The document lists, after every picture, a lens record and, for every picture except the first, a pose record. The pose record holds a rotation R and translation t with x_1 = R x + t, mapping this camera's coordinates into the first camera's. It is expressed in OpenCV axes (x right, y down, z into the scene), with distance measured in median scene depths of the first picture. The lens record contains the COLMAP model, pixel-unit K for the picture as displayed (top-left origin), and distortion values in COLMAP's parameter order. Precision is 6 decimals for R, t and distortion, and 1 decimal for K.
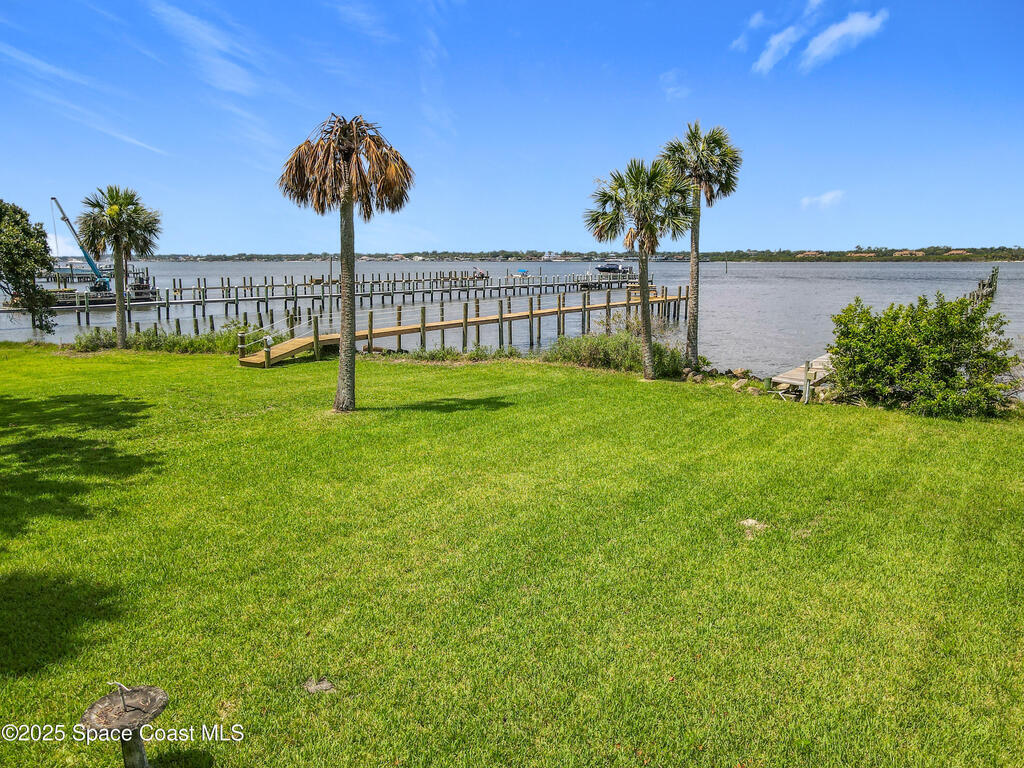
lens RADIAL K [[805.0, 0, 512.1], [0, 805.0, 381.2], [0, 0, 1]] dist [0.032413, -0.020184]
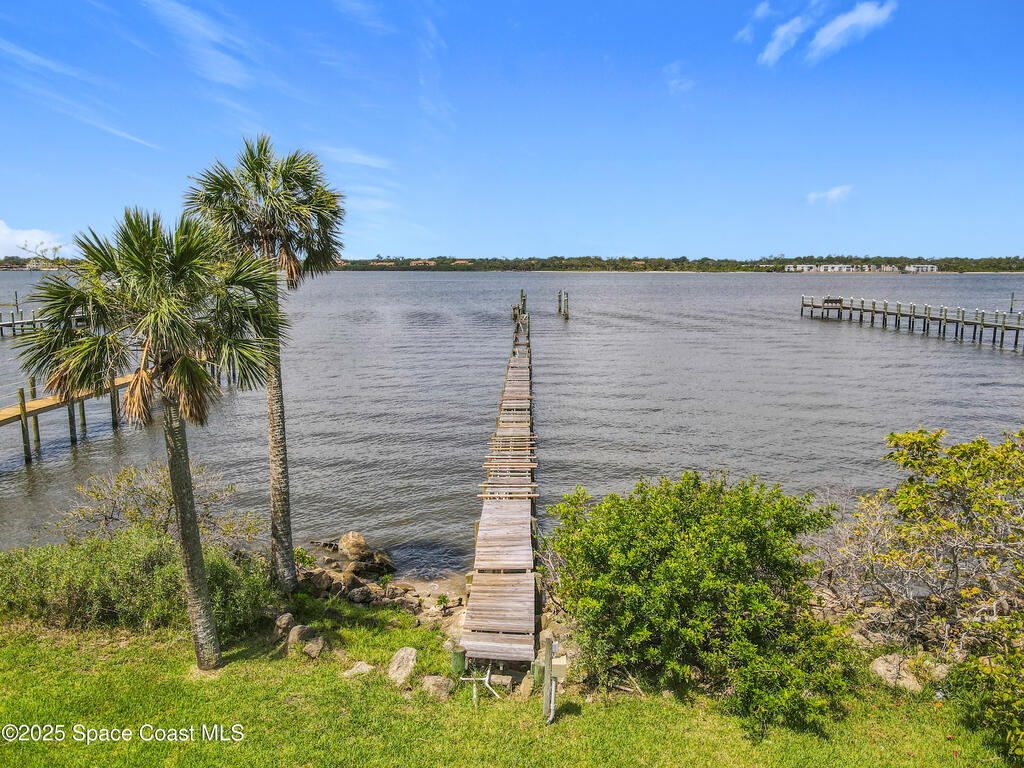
lens RADIAL K [[805.0, 0, 511.9], [0, 805.0, 384.1], [0, 0, 1]] dist [0.032413, -0.020184]
pose [[0.844016, -0.074766, 0.531081, 0.074990], [0.075587, 0.996934, 0.020222, -0.157225], [-0.530964, 0.023076, 0.847080, 0.468101]]
